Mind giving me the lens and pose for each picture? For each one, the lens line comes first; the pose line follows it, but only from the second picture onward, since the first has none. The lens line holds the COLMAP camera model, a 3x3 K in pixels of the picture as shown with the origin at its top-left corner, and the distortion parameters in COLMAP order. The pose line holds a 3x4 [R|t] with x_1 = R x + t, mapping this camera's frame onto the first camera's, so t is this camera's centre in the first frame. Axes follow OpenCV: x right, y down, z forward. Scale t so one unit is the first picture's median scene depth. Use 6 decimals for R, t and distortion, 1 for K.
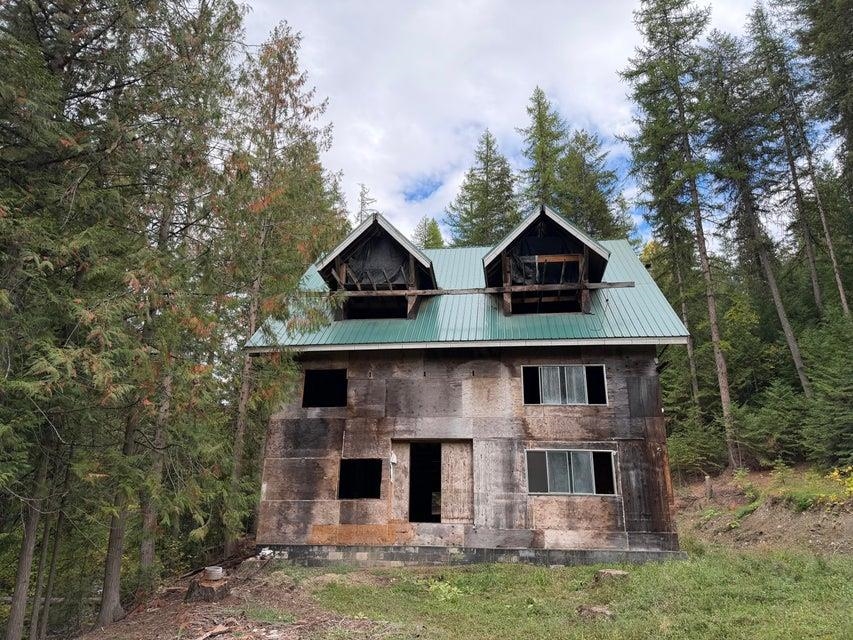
lens RADIAL K [[609.7, 0, 426.5], [0, 609.7, 320.0], [0, 0, 1]] dist [0.075690, -0.110217]
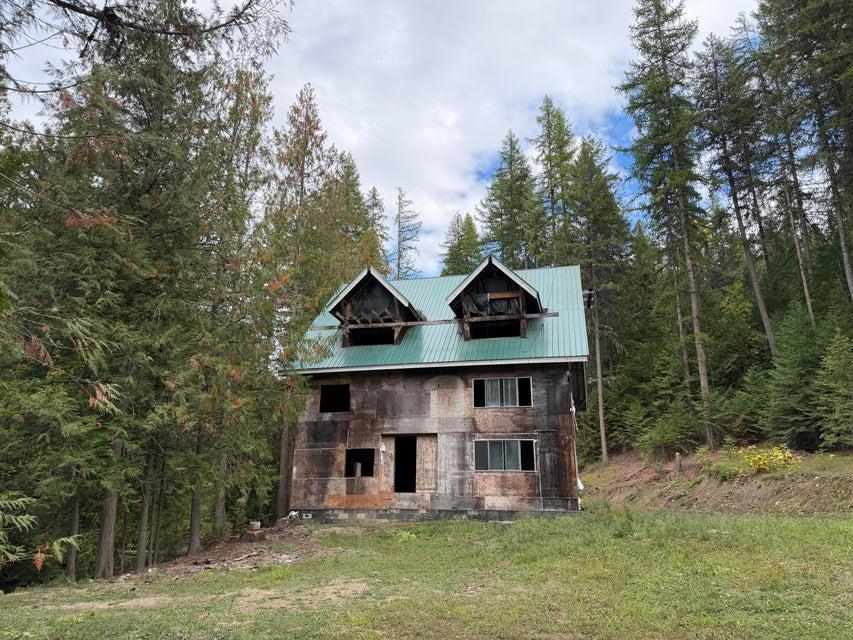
lens RADIAL K [[609.7, 0, 426.5], [0, 609.7, 320.0], [0, 0, 1]] dist [0.075690, -0.110217]
pose [[0.993853, -0.041253, -0.102737, 0.201697], [0.045120, 0.998347, 0.035604, -0.112307], [0.101098, -0.040020, 0.994071, -0.372876]]
